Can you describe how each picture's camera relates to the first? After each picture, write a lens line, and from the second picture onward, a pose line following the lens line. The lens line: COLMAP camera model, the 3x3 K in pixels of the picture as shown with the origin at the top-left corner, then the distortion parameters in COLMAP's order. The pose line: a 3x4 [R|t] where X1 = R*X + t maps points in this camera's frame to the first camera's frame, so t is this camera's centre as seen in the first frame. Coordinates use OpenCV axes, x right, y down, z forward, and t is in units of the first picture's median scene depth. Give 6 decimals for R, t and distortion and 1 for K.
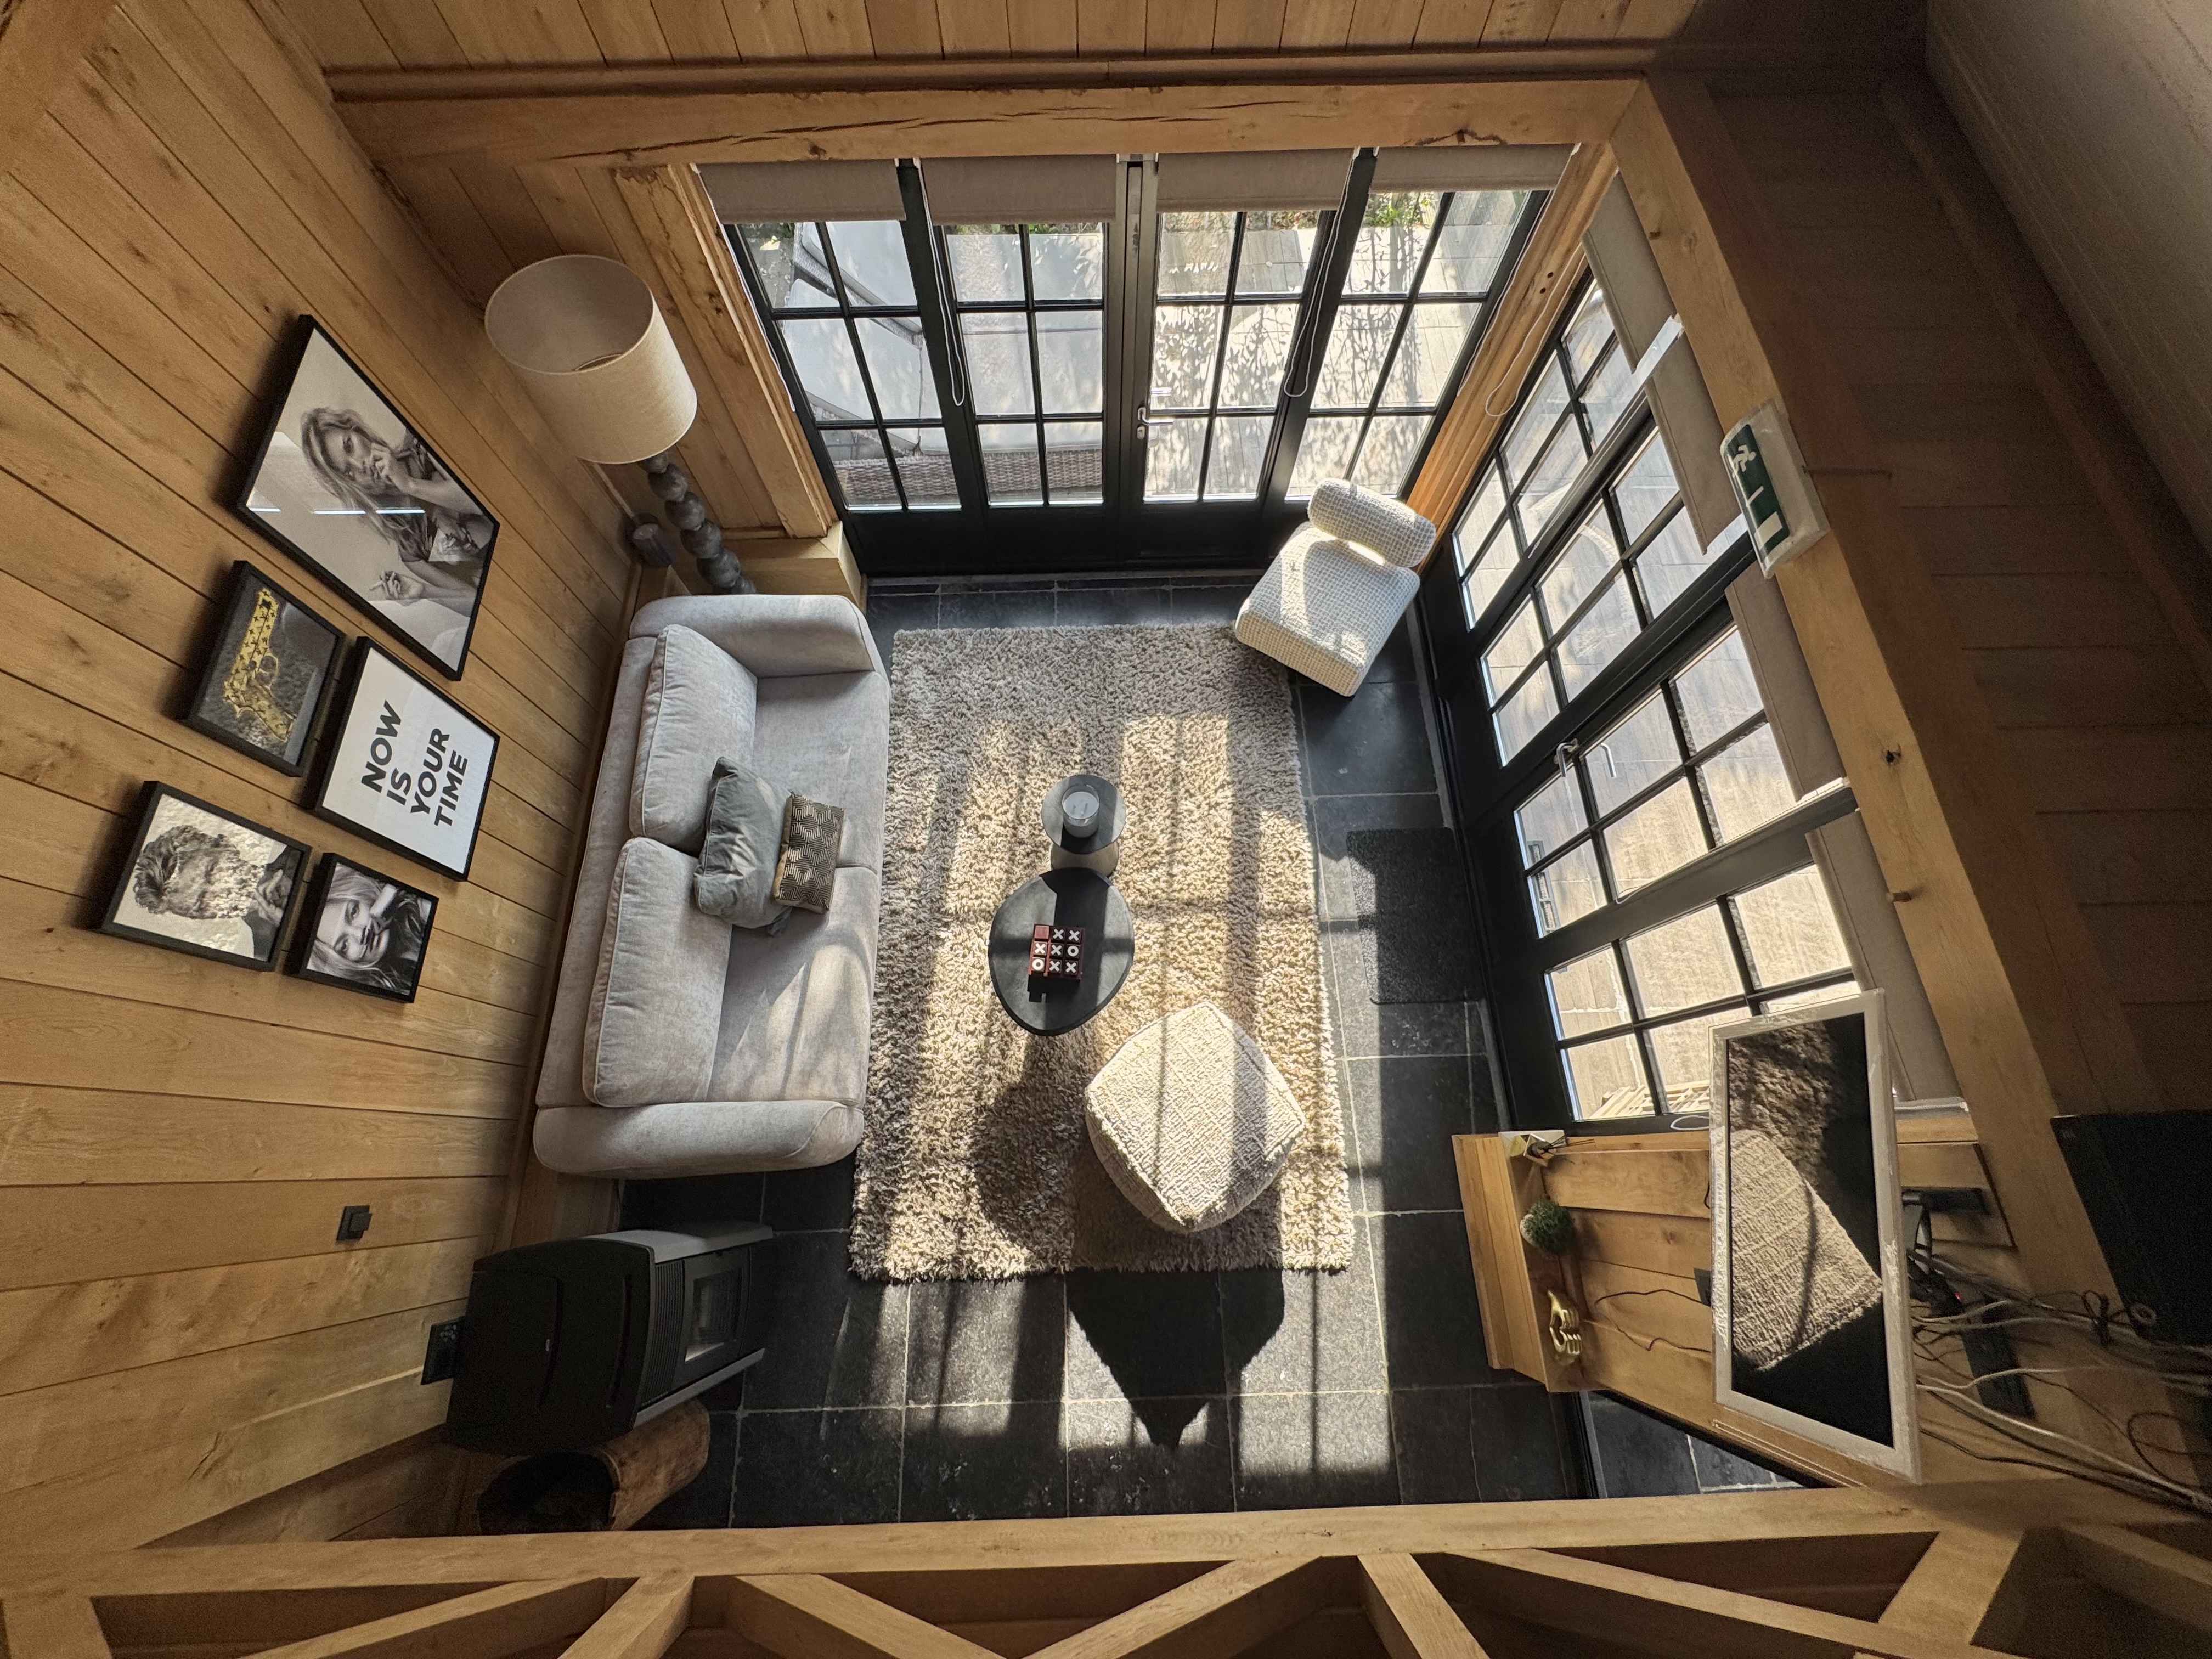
lens RADIAL K [[884.0, 0, 1105.4], [0, 884.0, 828.4], [0, 0, 1]] dist [-0.000647, -0.000457]
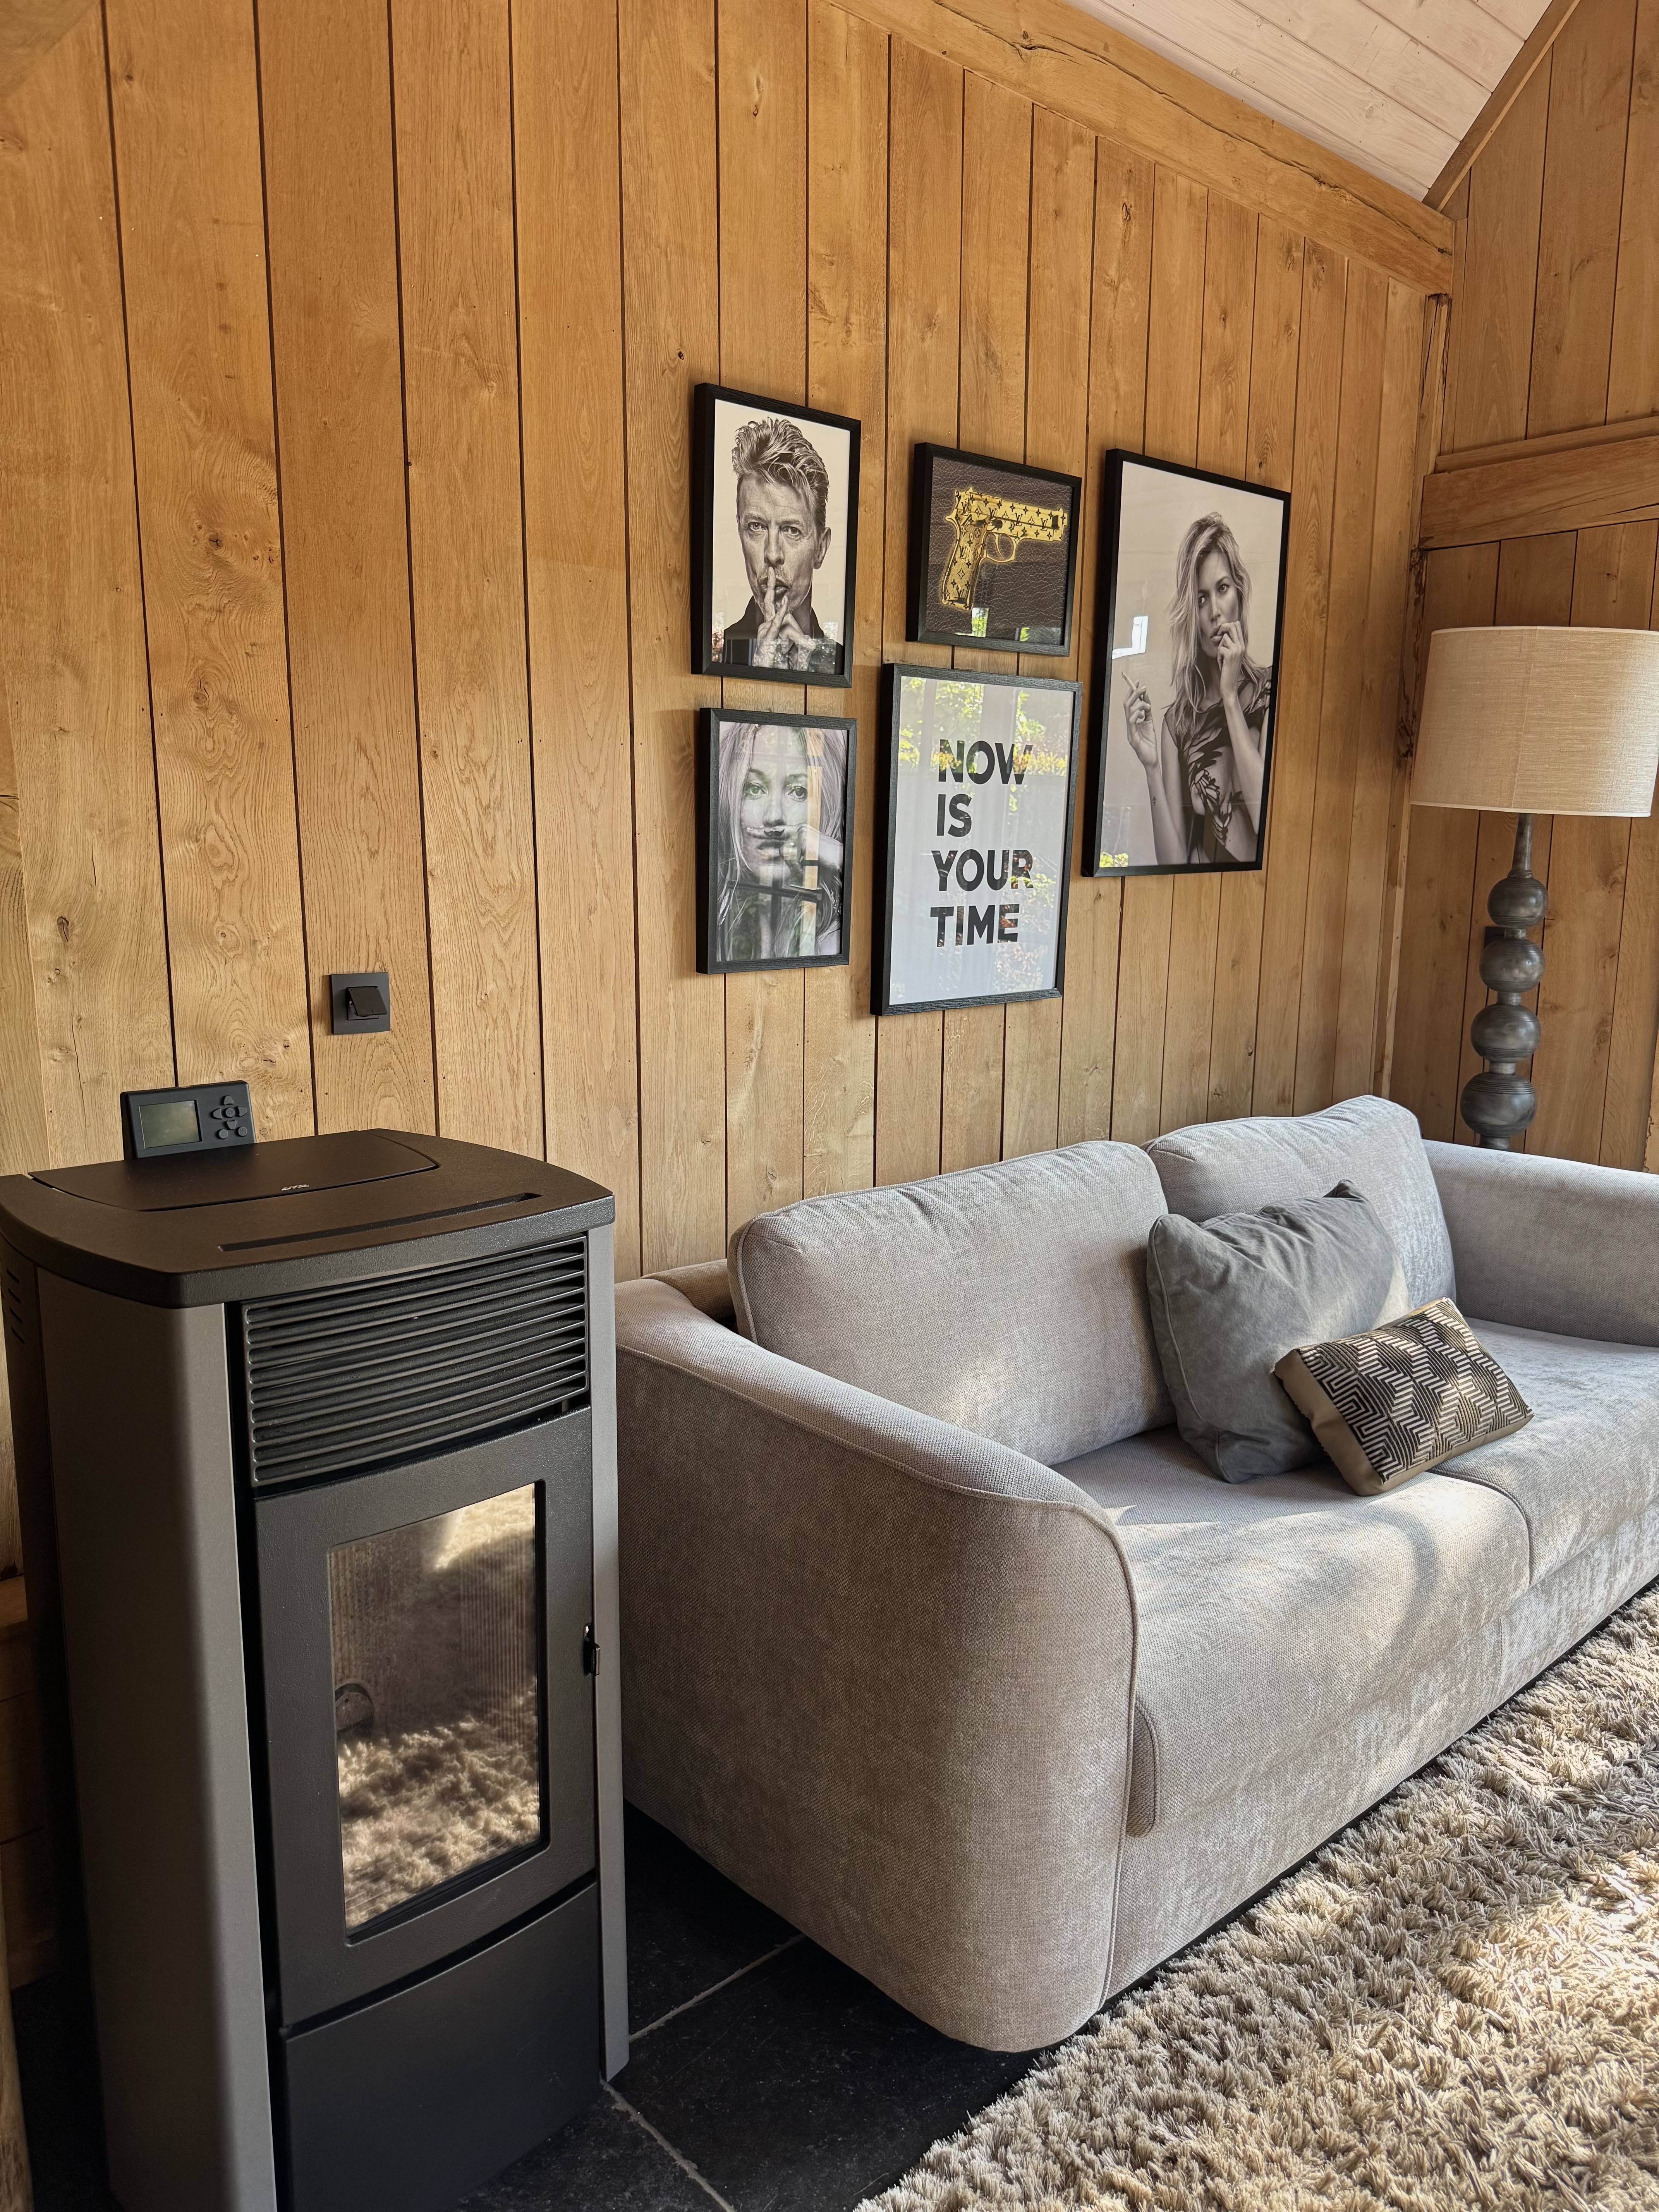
lens RADIAL K [[1557.5, 0, 824.5], [0, 1557.5, 1114.5], [0, 0, 1]] dist [0.049821, -0.064185]
pose [[0.650370, 0.130309, -0.748358, 0.009946], [-0.710176, 0.453926, -0.538146, 0.689044], [0.269574, 0.881459, 0.387762, 0.695362]]
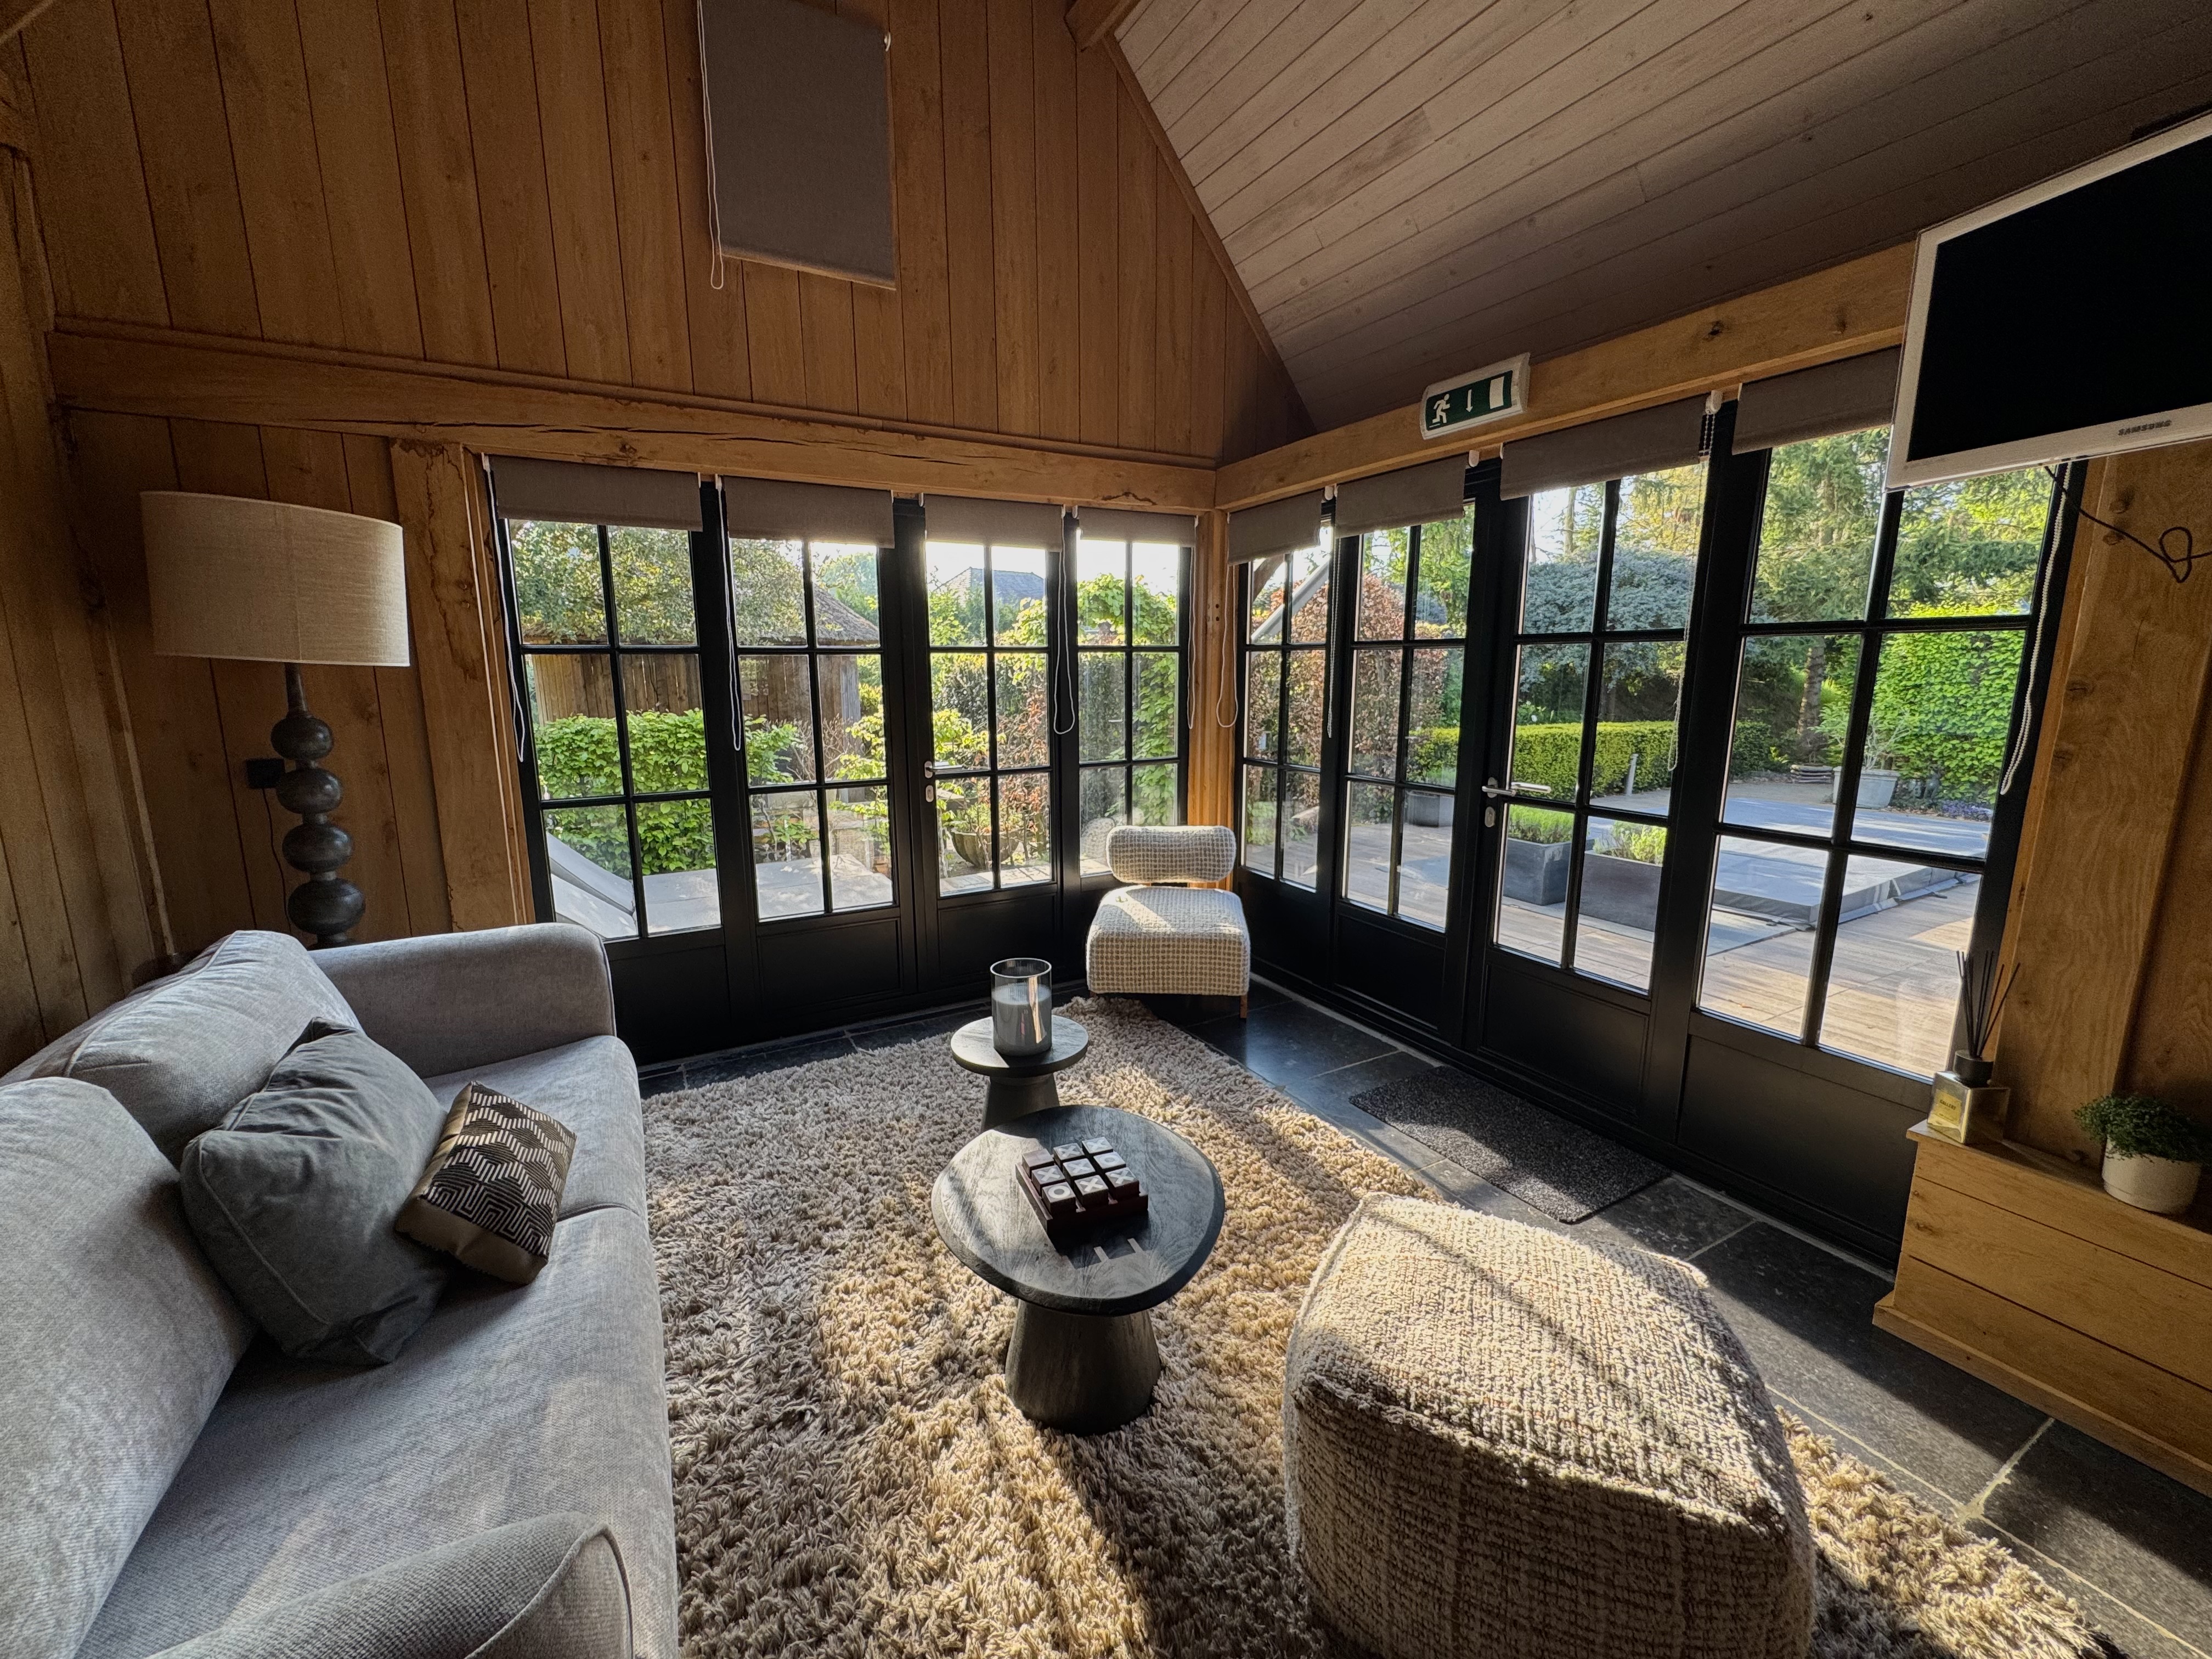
lens RADIAL K [[884.0, 0, 1106.2], [0, 884.0, 823.3], [0, 0, 1]] dist [-0.000647, -0.000457]
pose [[0.889568, -0.089298, 0.447991, -0.311454], [0.430098, 0.494139, -0.755541, 0.535404], [-0.153902, 0.864785, 0.477977, 0.736698]]
